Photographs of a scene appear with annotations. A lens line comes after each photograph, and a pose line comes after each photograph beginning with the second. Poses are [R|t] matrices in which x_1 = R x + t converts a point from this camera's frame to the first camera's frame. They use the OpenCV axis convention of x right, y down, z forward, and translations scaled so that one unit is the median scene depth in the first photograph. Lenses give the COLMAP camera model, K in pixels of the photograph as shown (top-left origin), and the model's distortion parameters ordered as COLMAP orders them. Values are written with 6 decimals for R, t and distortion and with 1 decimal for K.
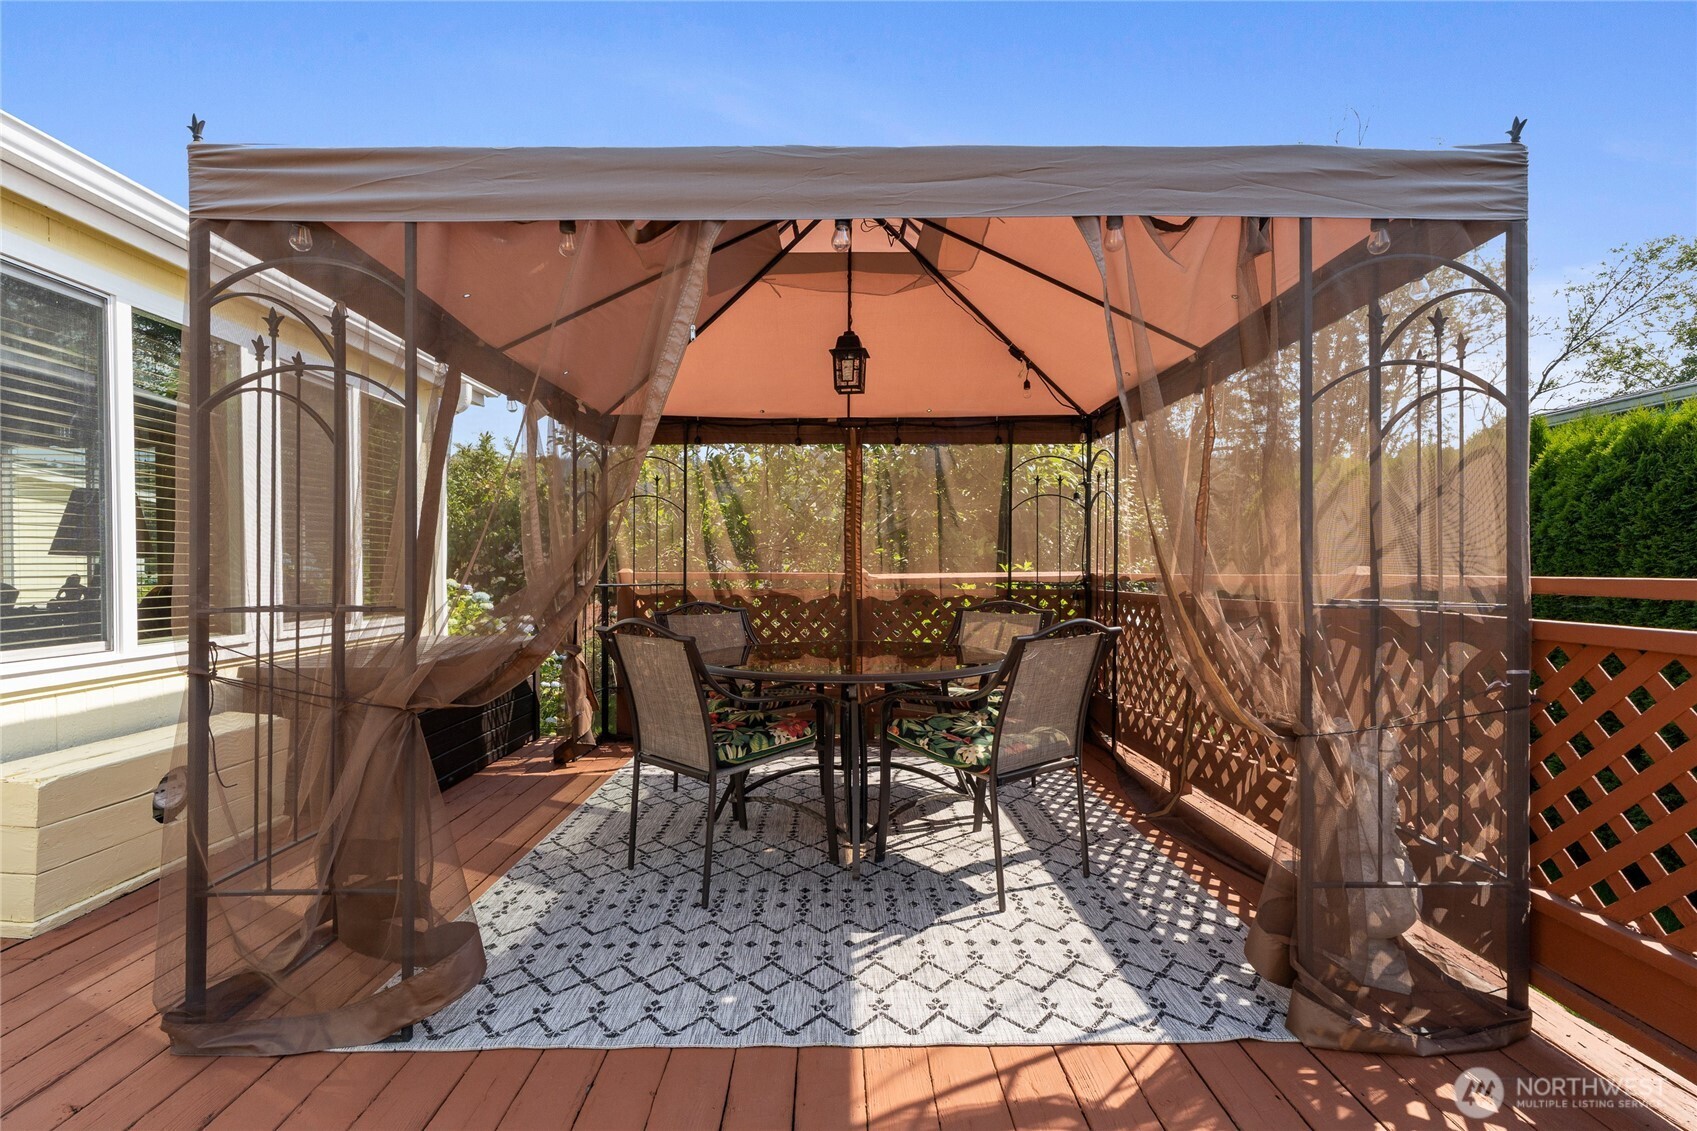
lens RADIAL K [[791.3, 0, 848.5], [0, 791.3, 565.5], [0, 0, 1]] dist [-0.049694, 0.014874]
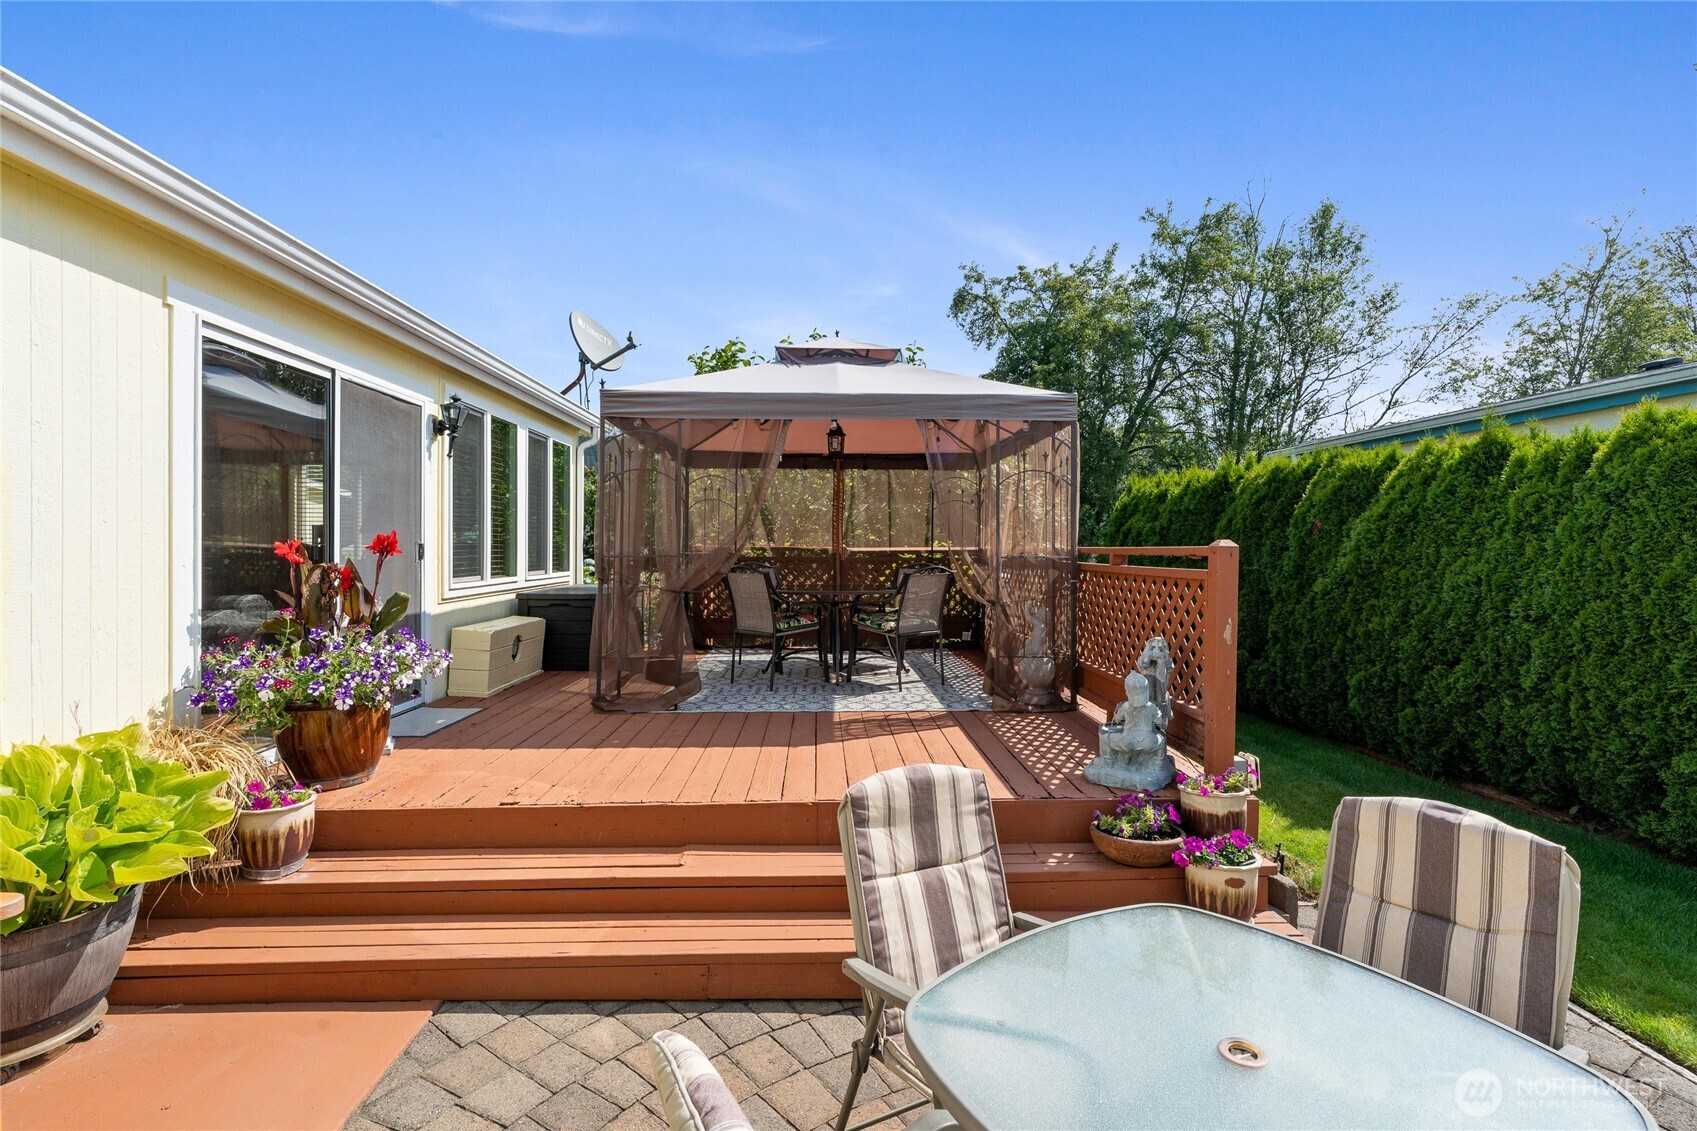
lens RADIAL K [[791.3, 0, 848.5], [0, 791.3, 565.5], [0, 0, 1]] dist [-0.049694, 0.014874]
pose [[0.999831, 0.006747, 0.017091, -0.000035], [-0.007226, 0.999579, 0.028094, 0.002676], [-0.016894, -0.028213, 0.999459, -0.961534]]
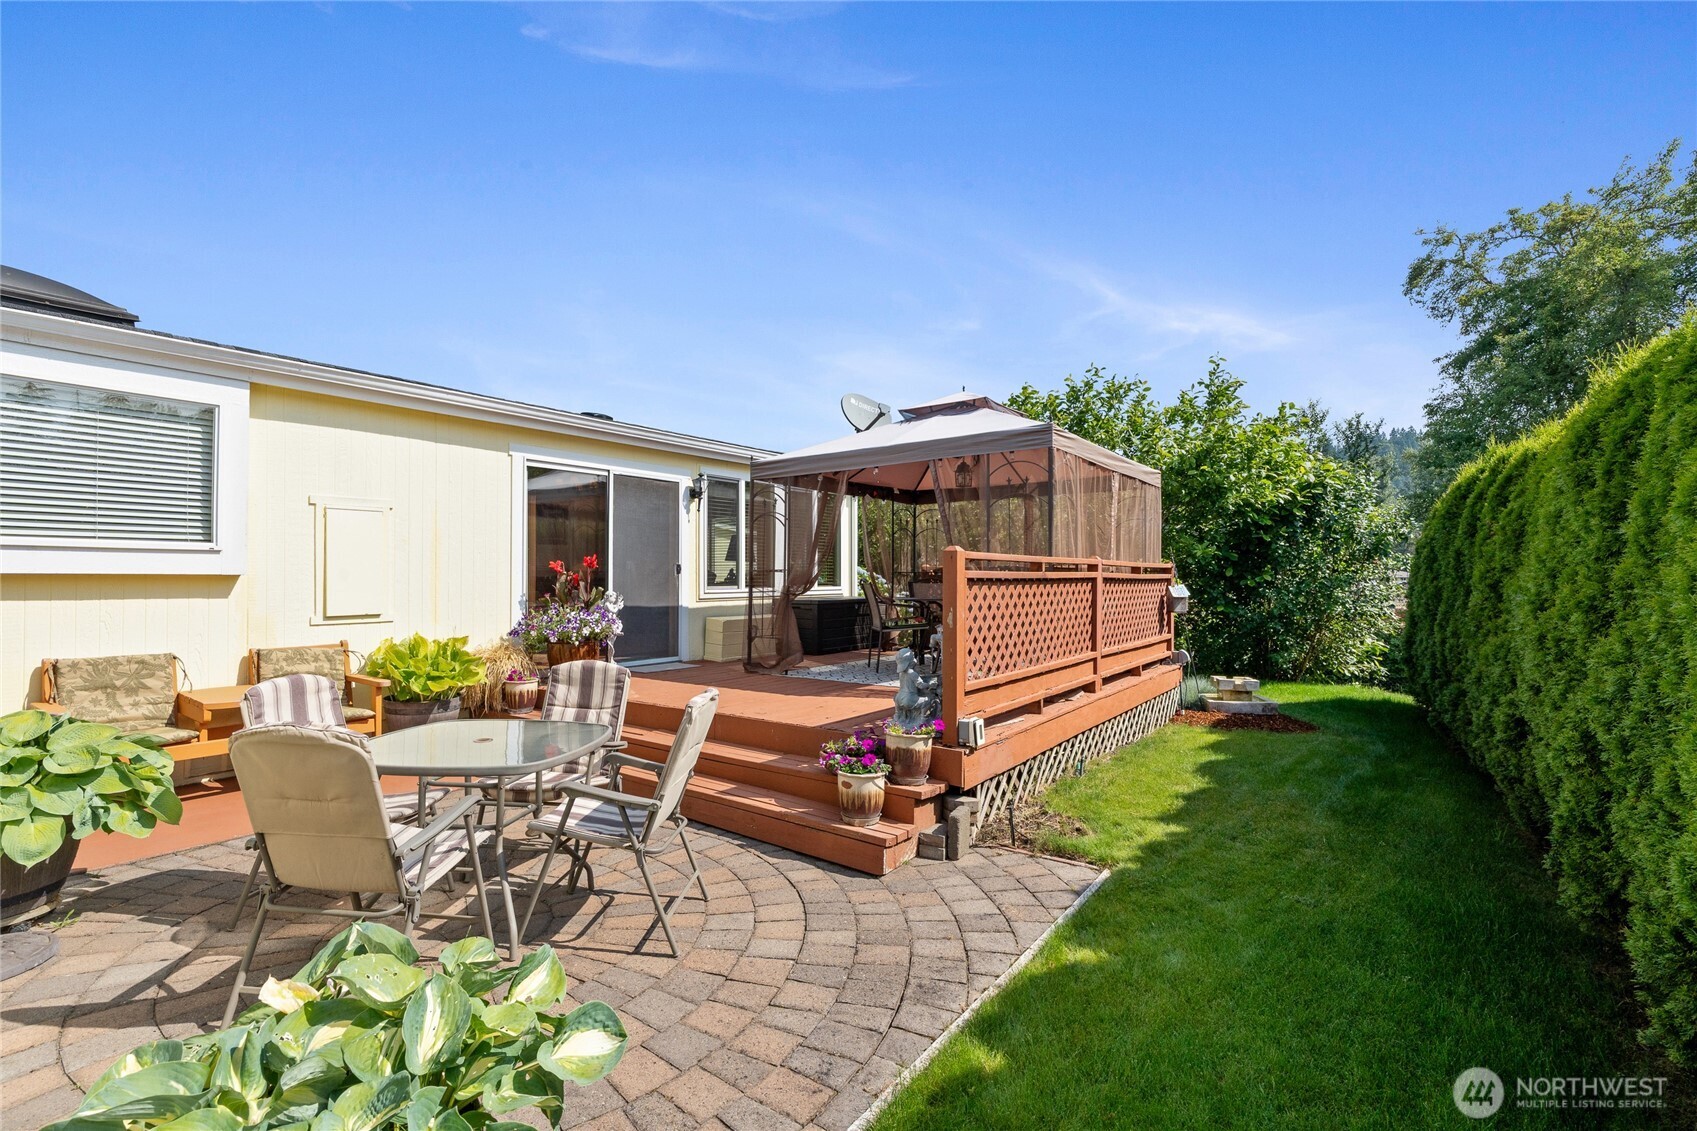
lens RADIAL K [[758.1, 0, 800.4], [0, 758.1, 571.2], [0, 0, 1]] dist [-0.038018, 0.000685]
pose [[0.759949, -0.008061, -0.649933, 1.086672], [0.006826, 0.999967, -0.004420, 0.044604], [0.649947, -0.001078, 0.759979, -1.038446]]
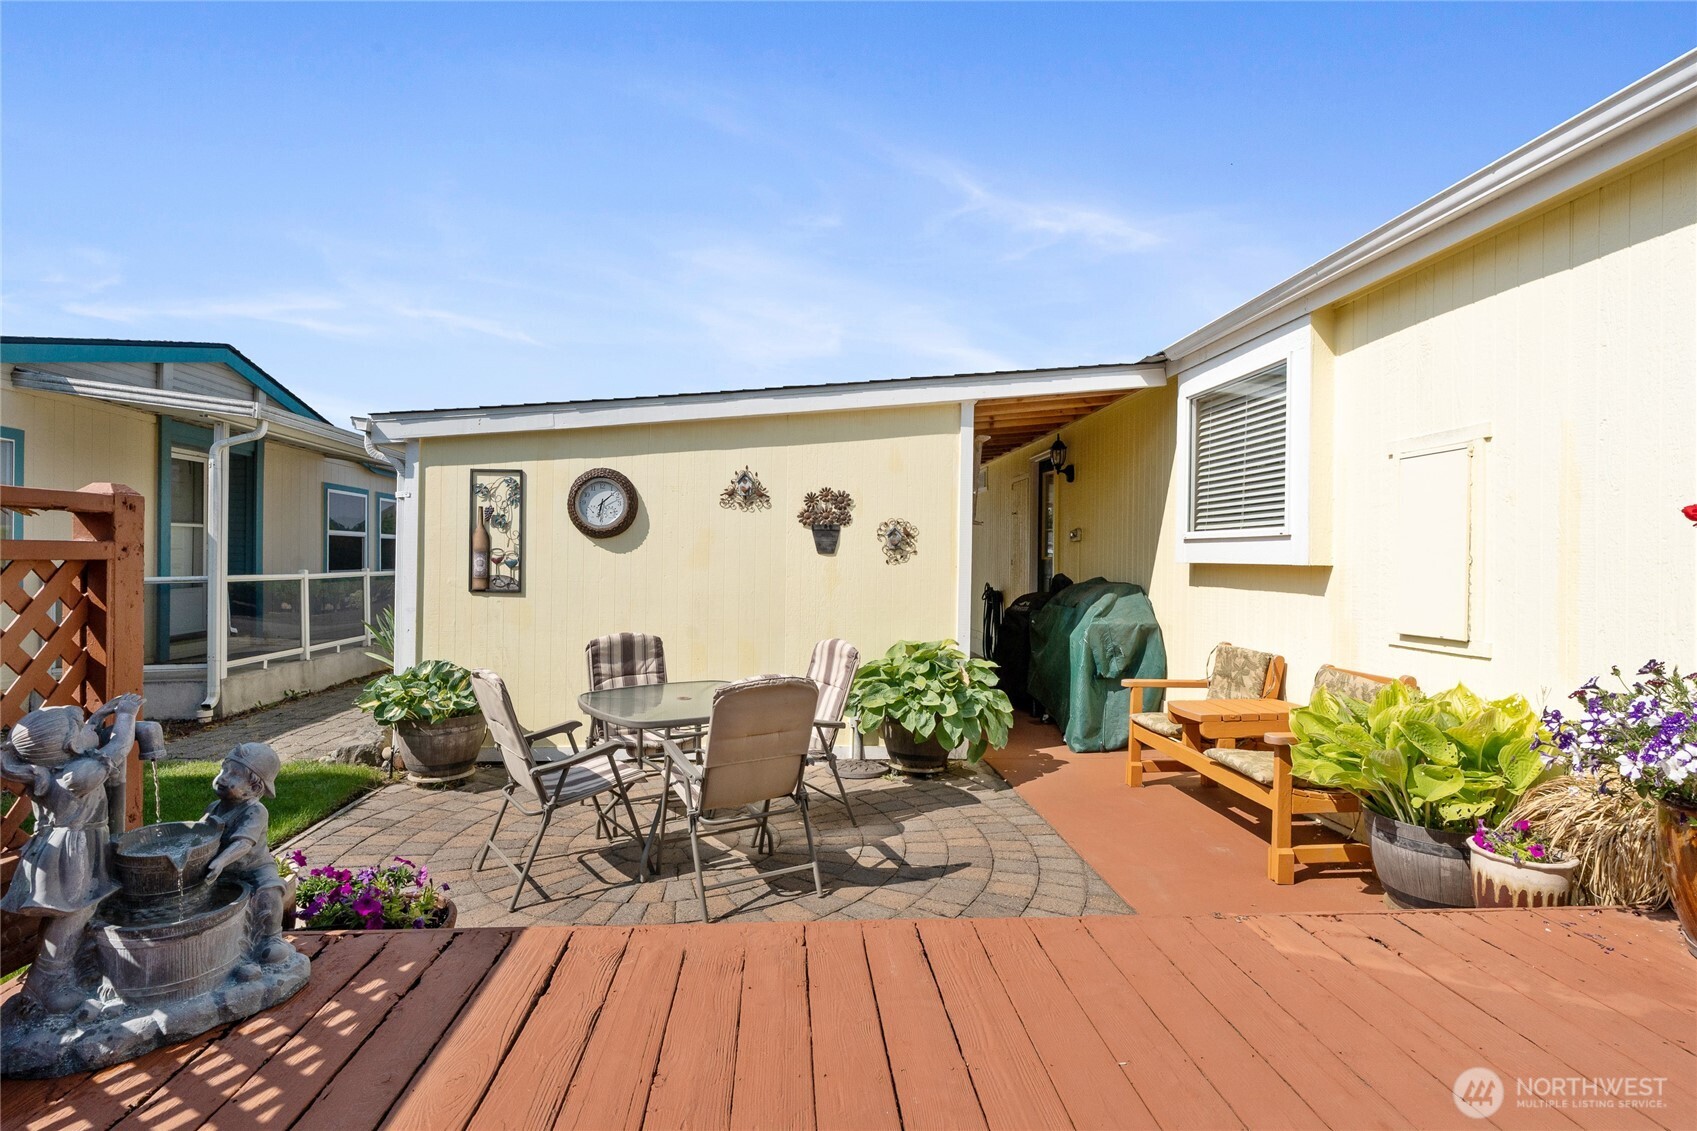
lens RADIAL K [[791.3, 0, 848.5], [0, 791.3, 565.5], [0, 0, 1]] dist [-0.049694, 0.014874]
pose [[-0.997545, -0.011250, -0.069121, 0.028538], [-0.011314, 0.999936, 0.000547, 0.045113], [0.069111, 0.001327, -0.997608, 0.574996]]
